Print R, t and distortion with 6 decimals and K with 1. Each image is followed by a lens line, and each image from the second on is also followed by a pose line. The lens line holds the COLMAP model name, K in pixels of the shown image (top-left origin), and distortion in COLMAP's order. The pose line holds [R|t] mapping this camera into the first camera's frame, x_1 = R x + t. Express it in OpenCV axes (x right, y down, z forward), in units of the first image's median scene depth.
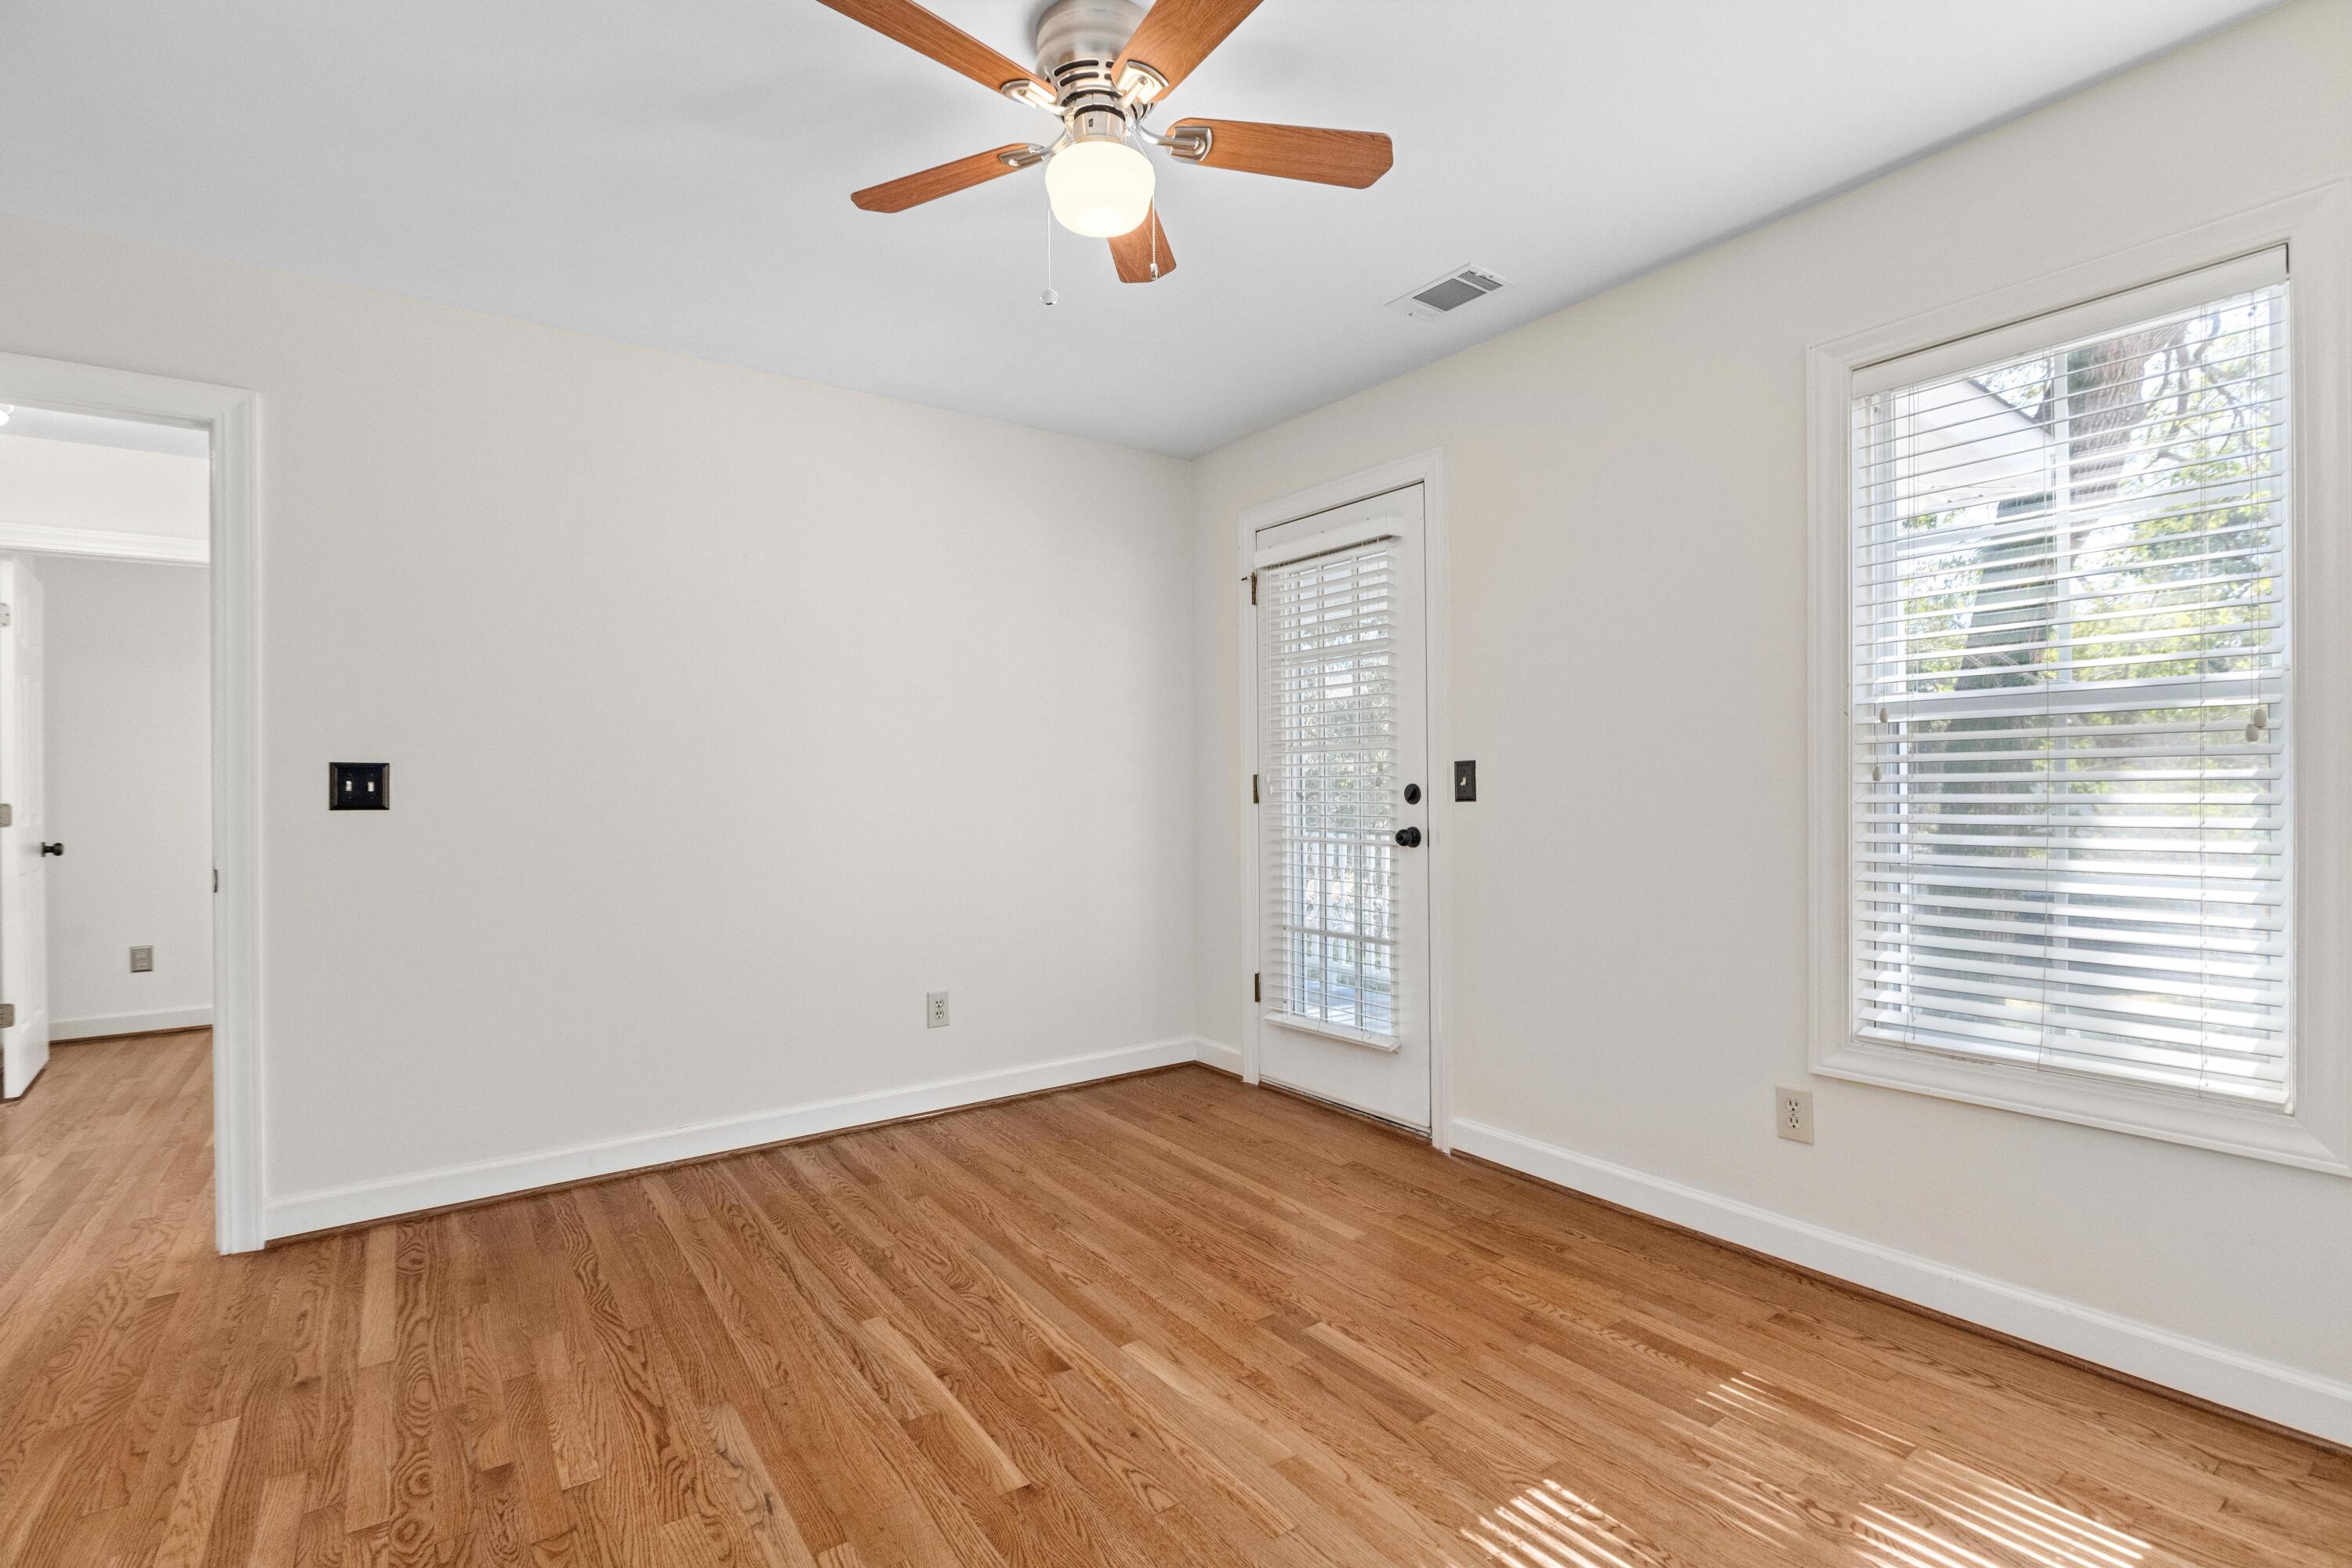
lens RADIAL K [[1059.1, 0, 1176.0], [0, 1059.1, 784.0], [0, 0, 1]] dist [-0.012858, -0.000232]
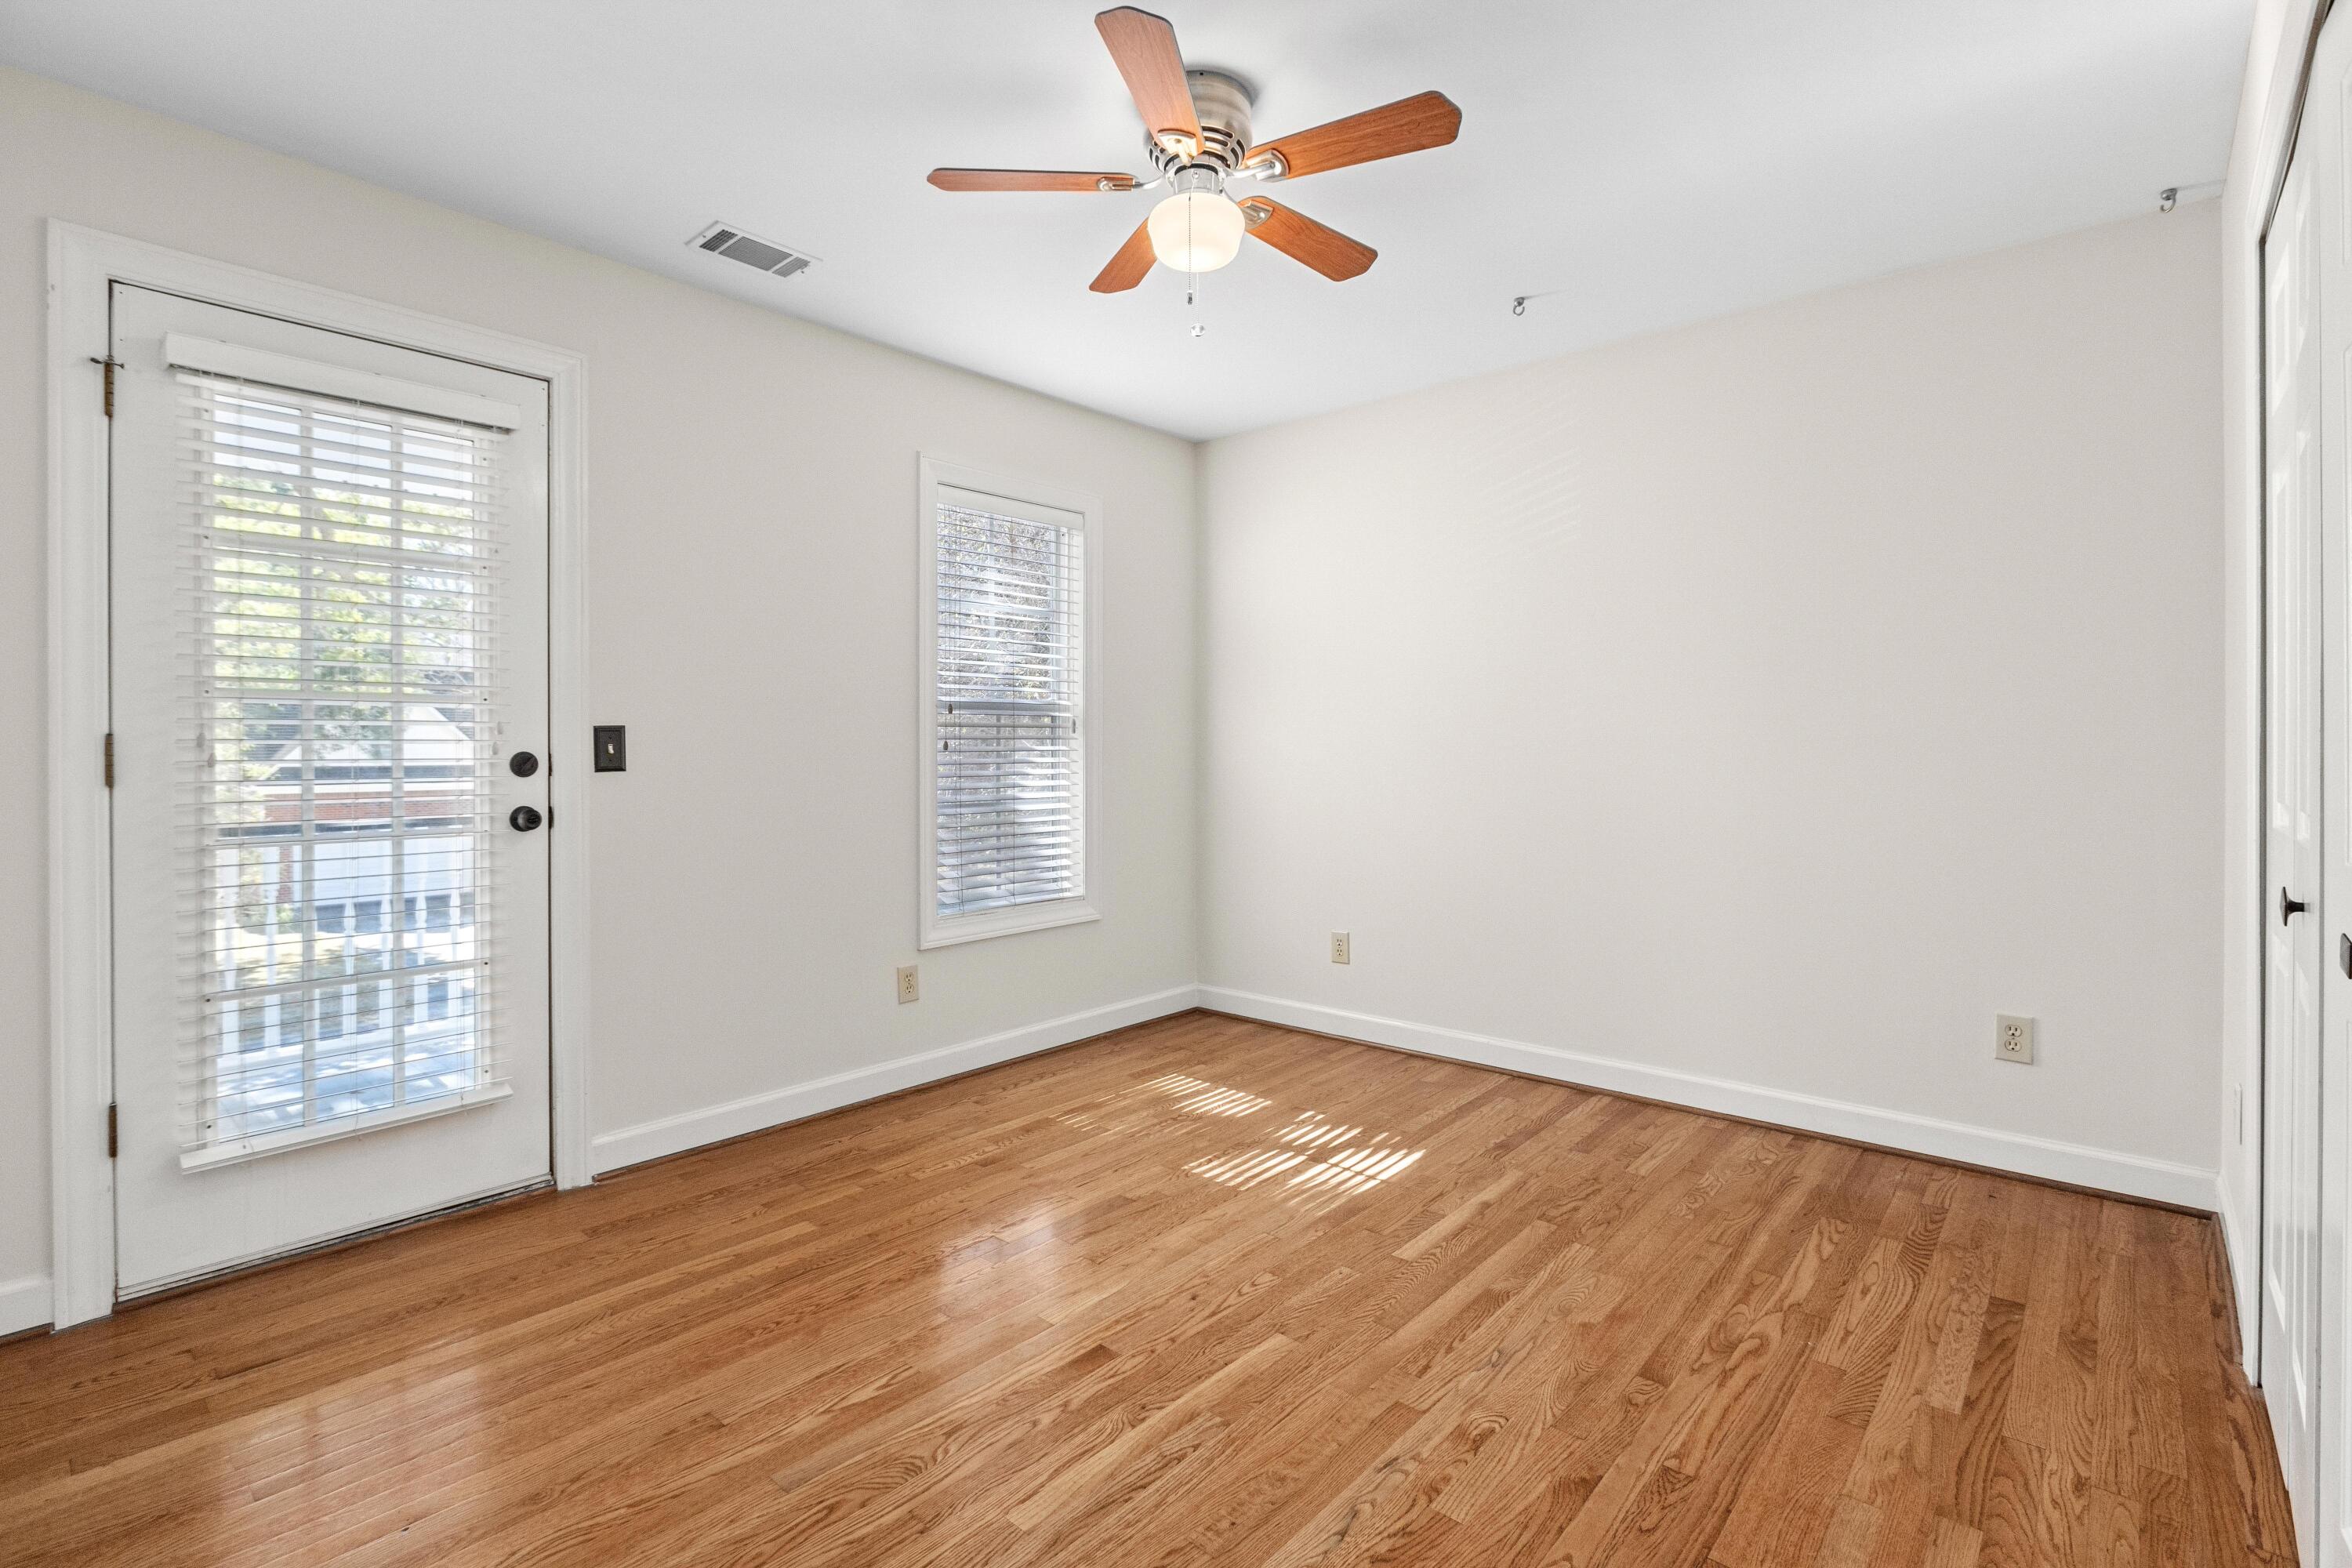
lens RADIAL K [[1085.0, 0, 1150.2], [0, 1085.0, 748.5], [0, 0, 1]] dist [-0.002642, -0.000389]
pose [[-0.202528, 0.008401, 0.979240, -0.848111], [0.001118, 0.999965, -0.008347, 0.006052], [-0.979276, -0.000596, -0.202530, 0.892879]]
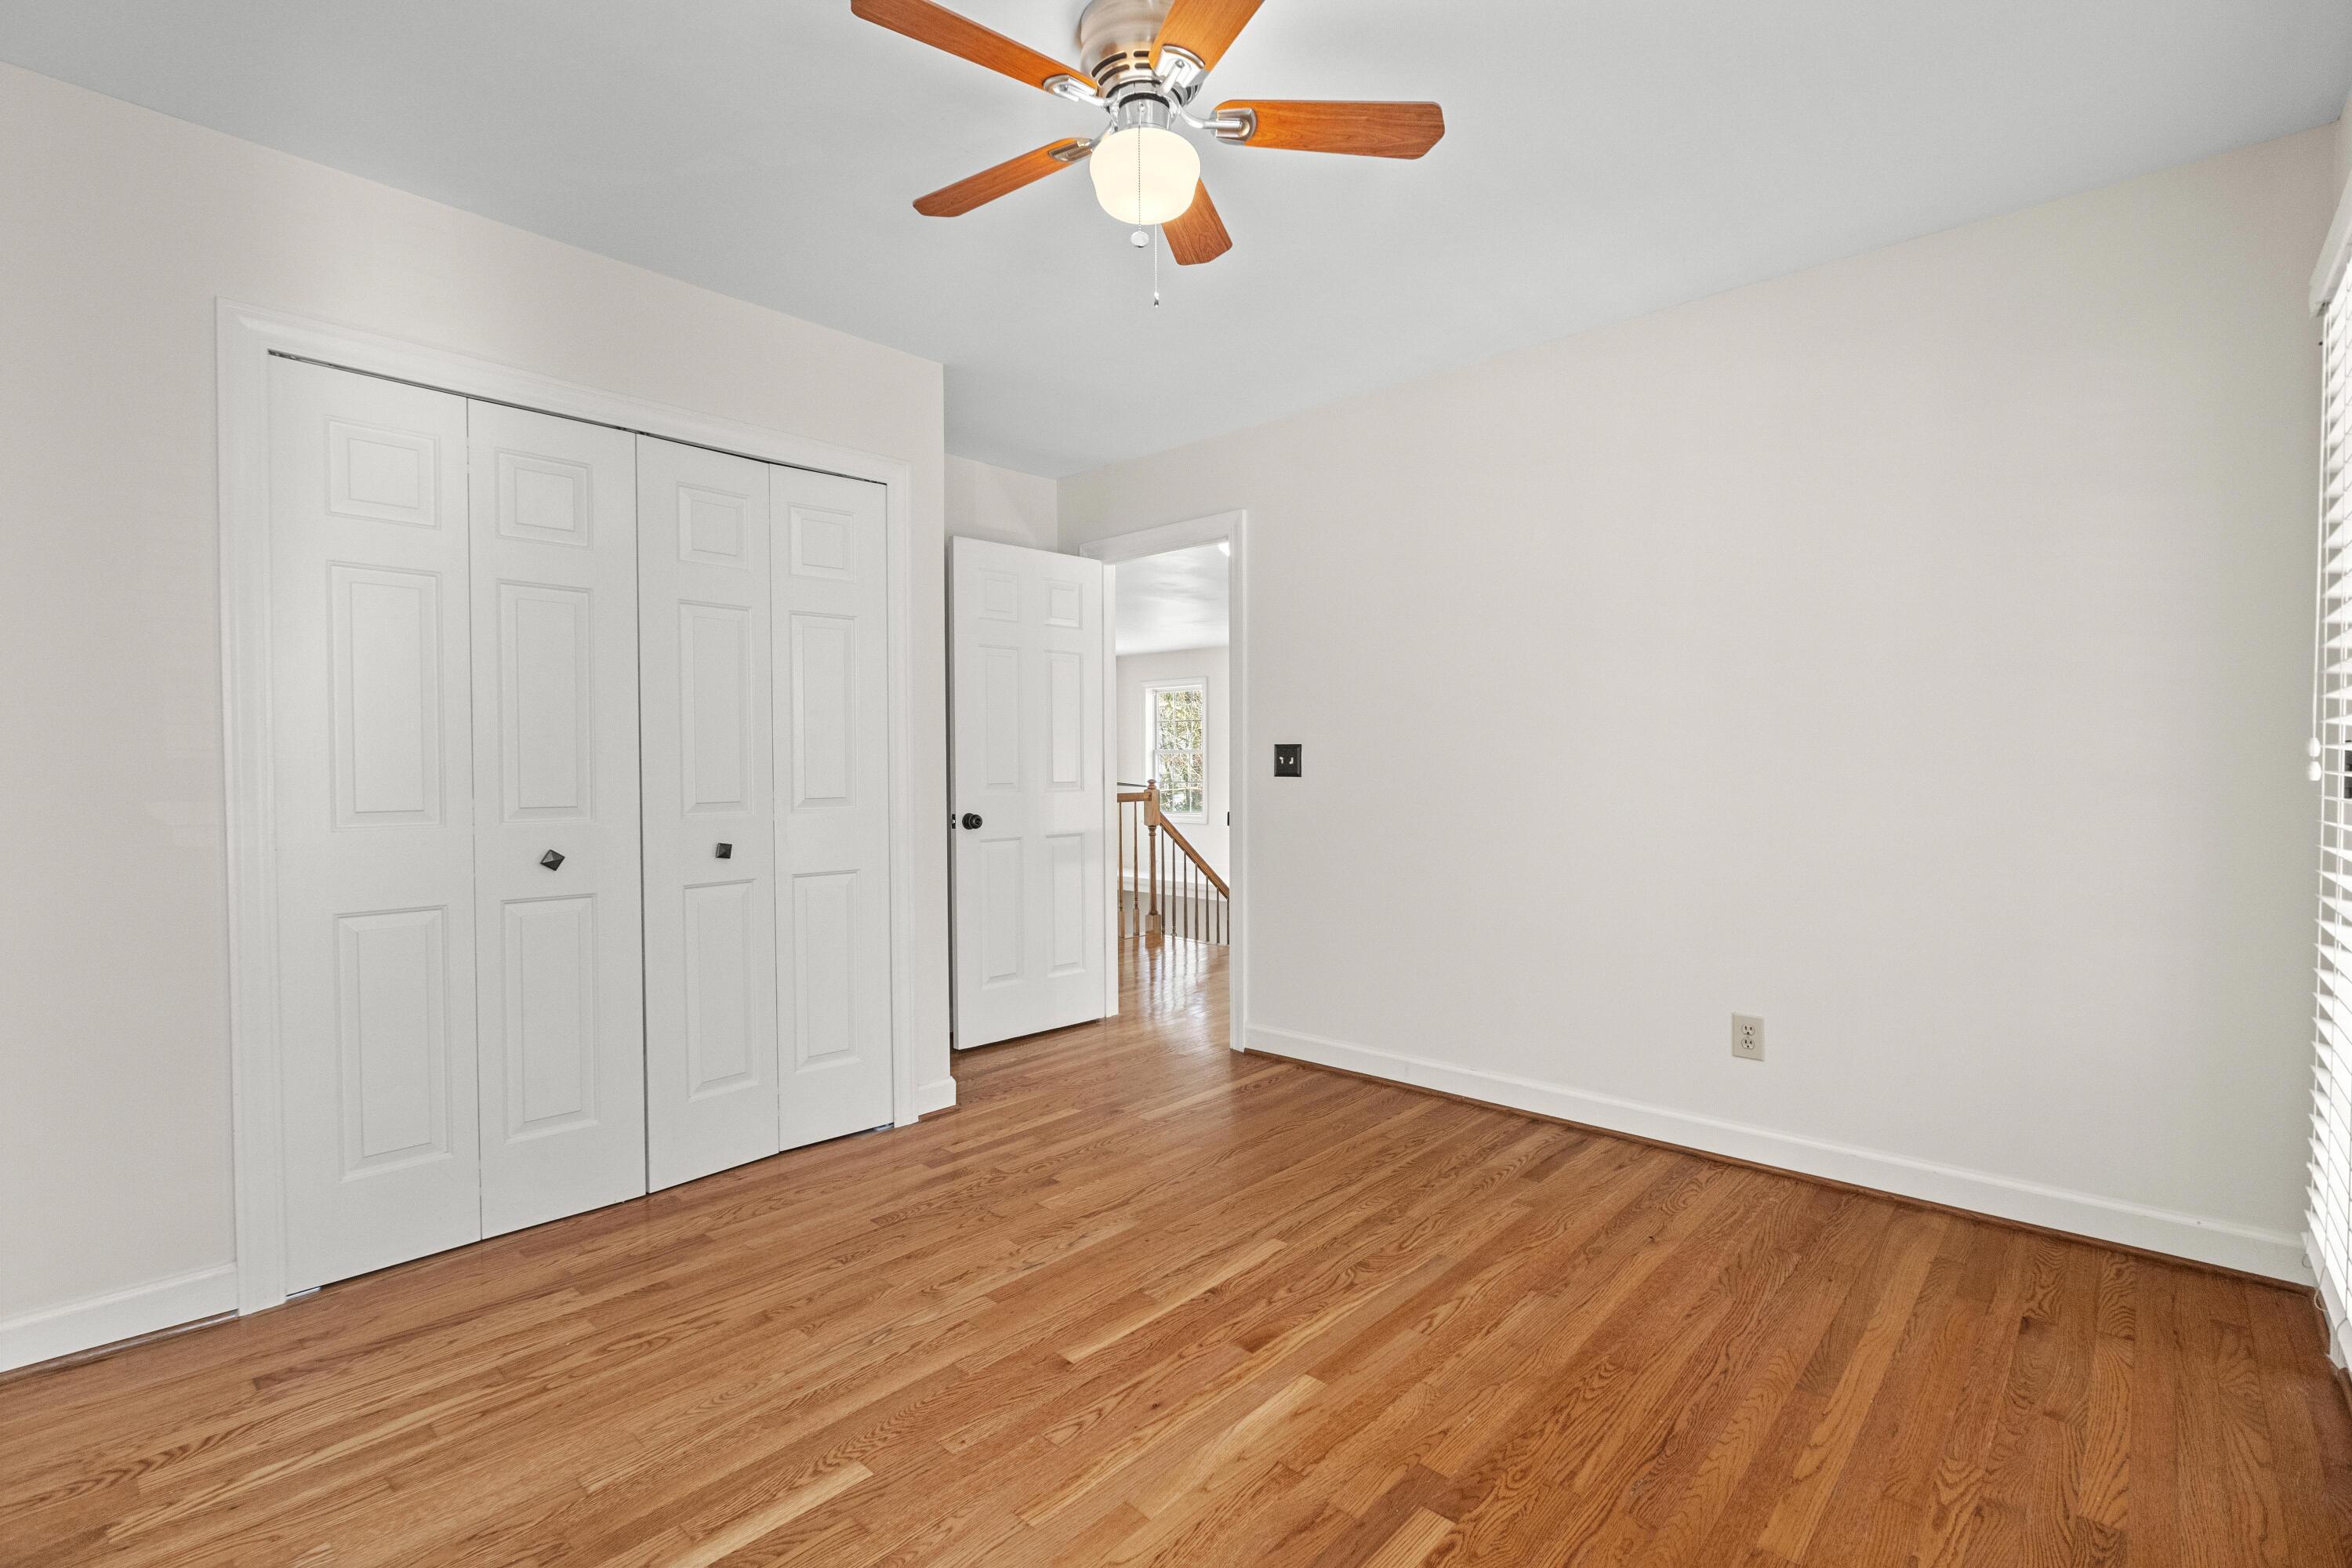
lens RADIAL K [[1059.1, 0, 1176.0], [0, 1059.1, 784.0], [0, 0, 1]] dist [-0.012858, -0.000232]
pose [[0.200944, 0.028371, -0.979192, 0.653096], [0.005387, 0.999533, 0.030066, -0.010758], [0.979588, -0.011316, 0.200698, 0.566118]]
